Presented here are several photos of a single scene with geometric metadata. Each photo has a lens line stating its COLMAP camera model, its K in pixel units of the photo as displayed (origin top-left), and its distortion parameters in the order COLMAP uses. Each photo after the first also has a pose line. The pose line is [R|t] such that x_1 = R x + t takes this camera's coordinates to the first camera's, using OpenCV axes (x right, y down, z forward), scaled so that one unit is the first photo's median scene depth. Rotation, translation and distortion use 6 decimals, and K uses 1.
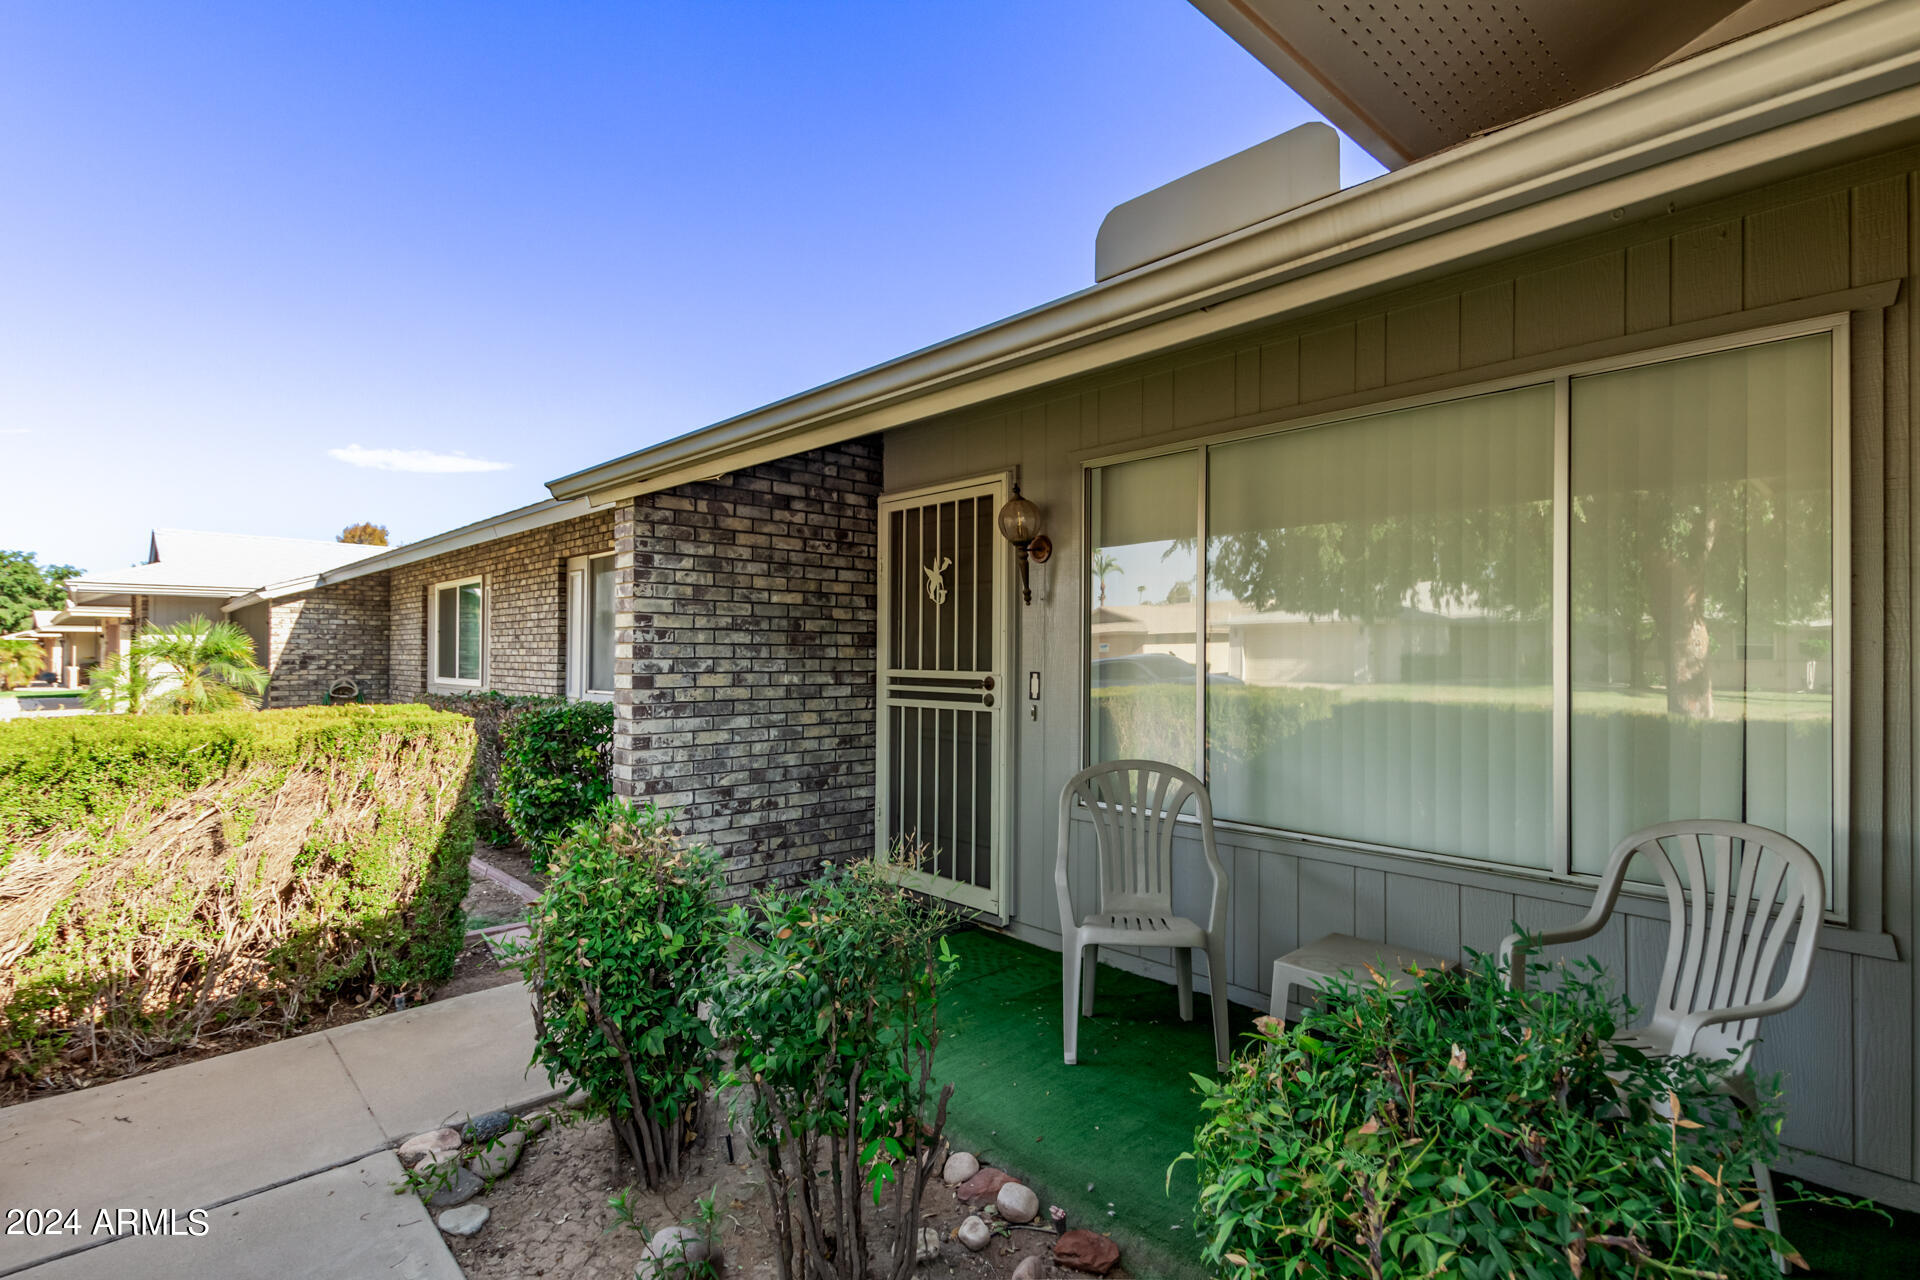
lens RADIAL K [[877.9, 0, 960.9], [0, 877.9, 658.6], [0, 0, 1]] dist [0.002958, 0.000030]
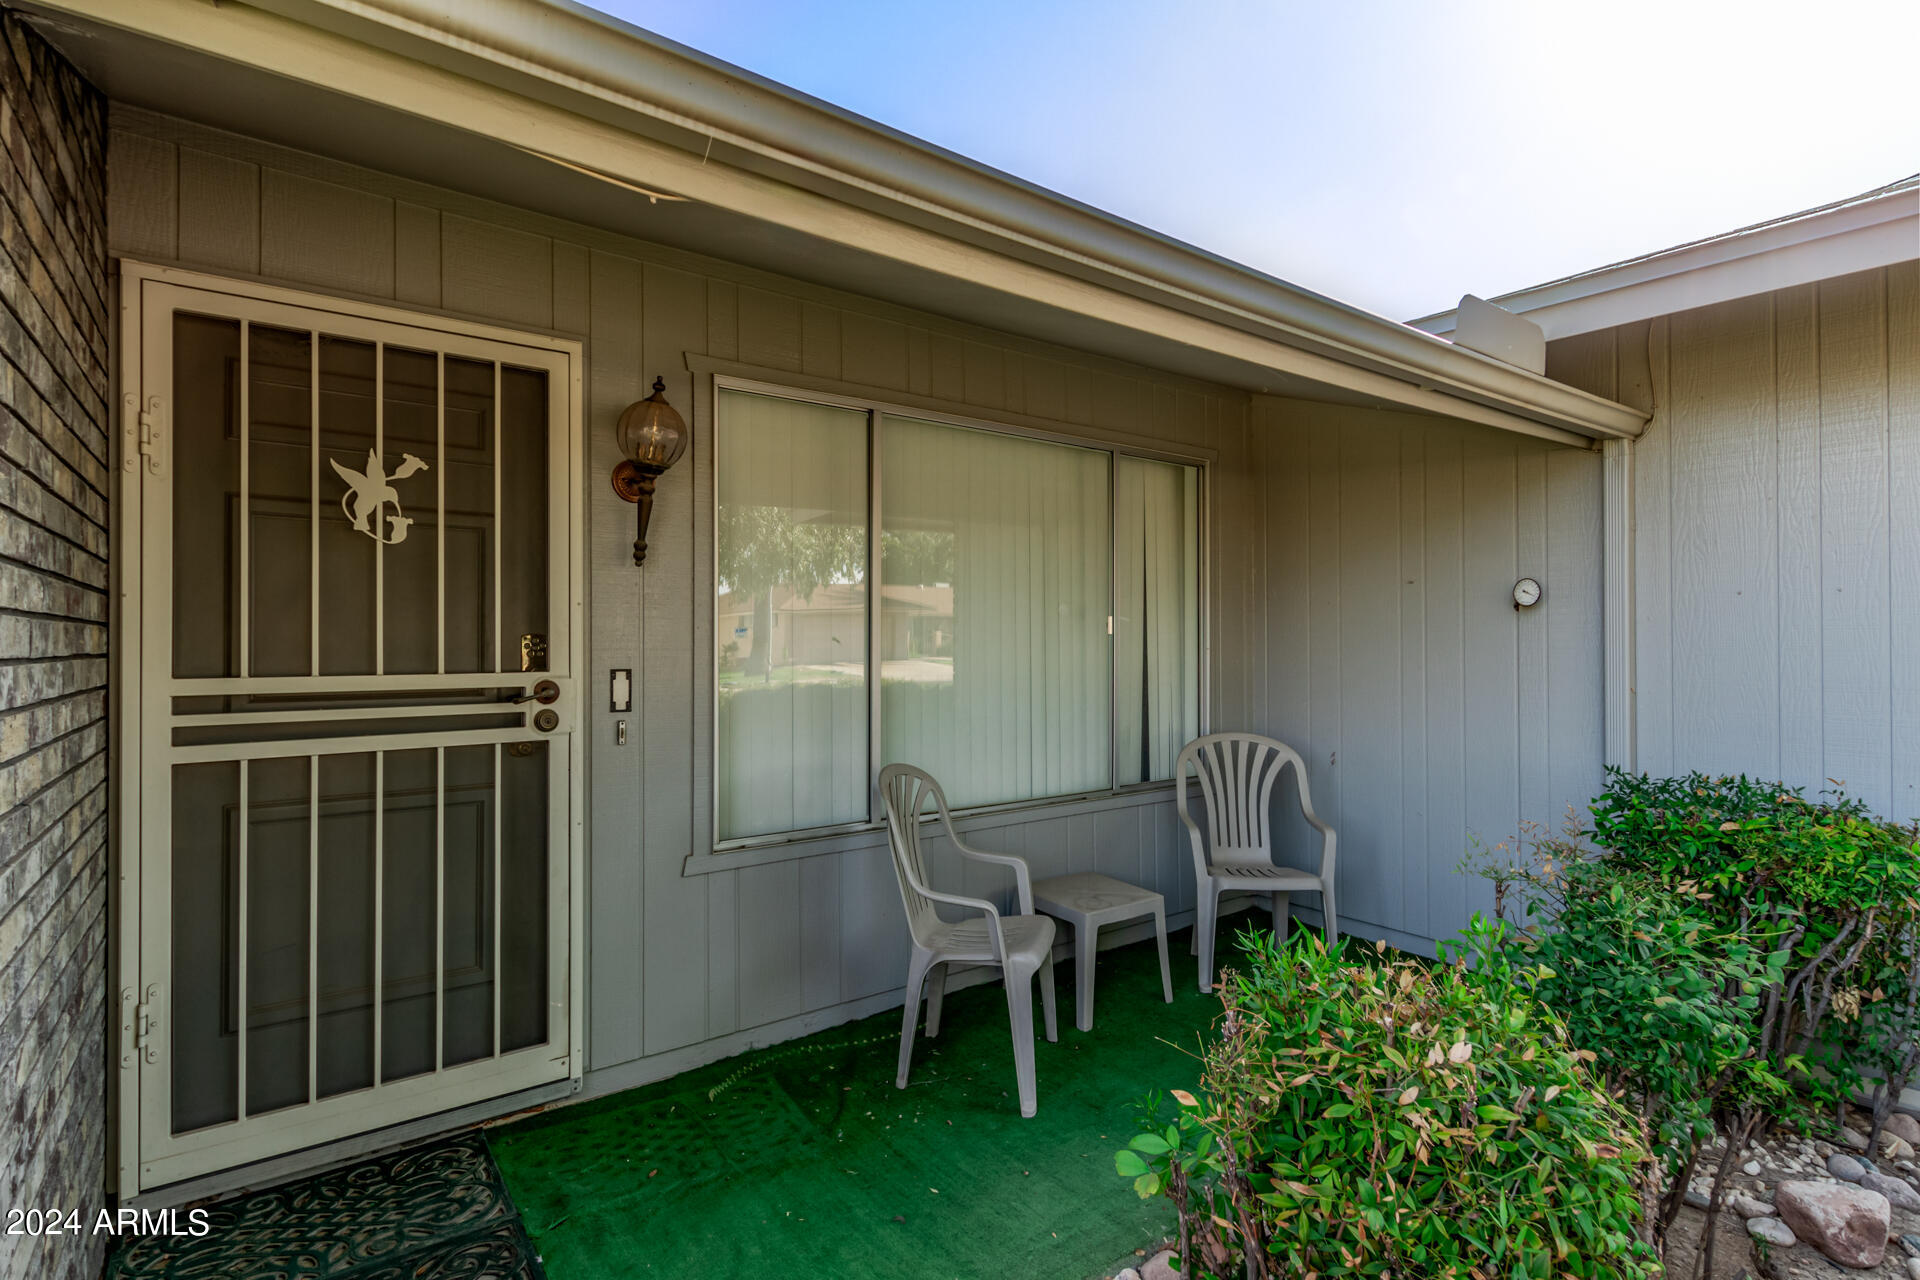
lens RADIAL K [[883.8, 0, 941.3], [0, 883.8, 643.9], [0, 0, 1]] dist [0.005141, 0.000324]
pose [[0.164942, -0.011177, 0.986240, -0.493010], [0.004049, 0.999935, 0.010655, -0.008906], [-0.986295, 0.002236, 0.164976, 0.625409]]
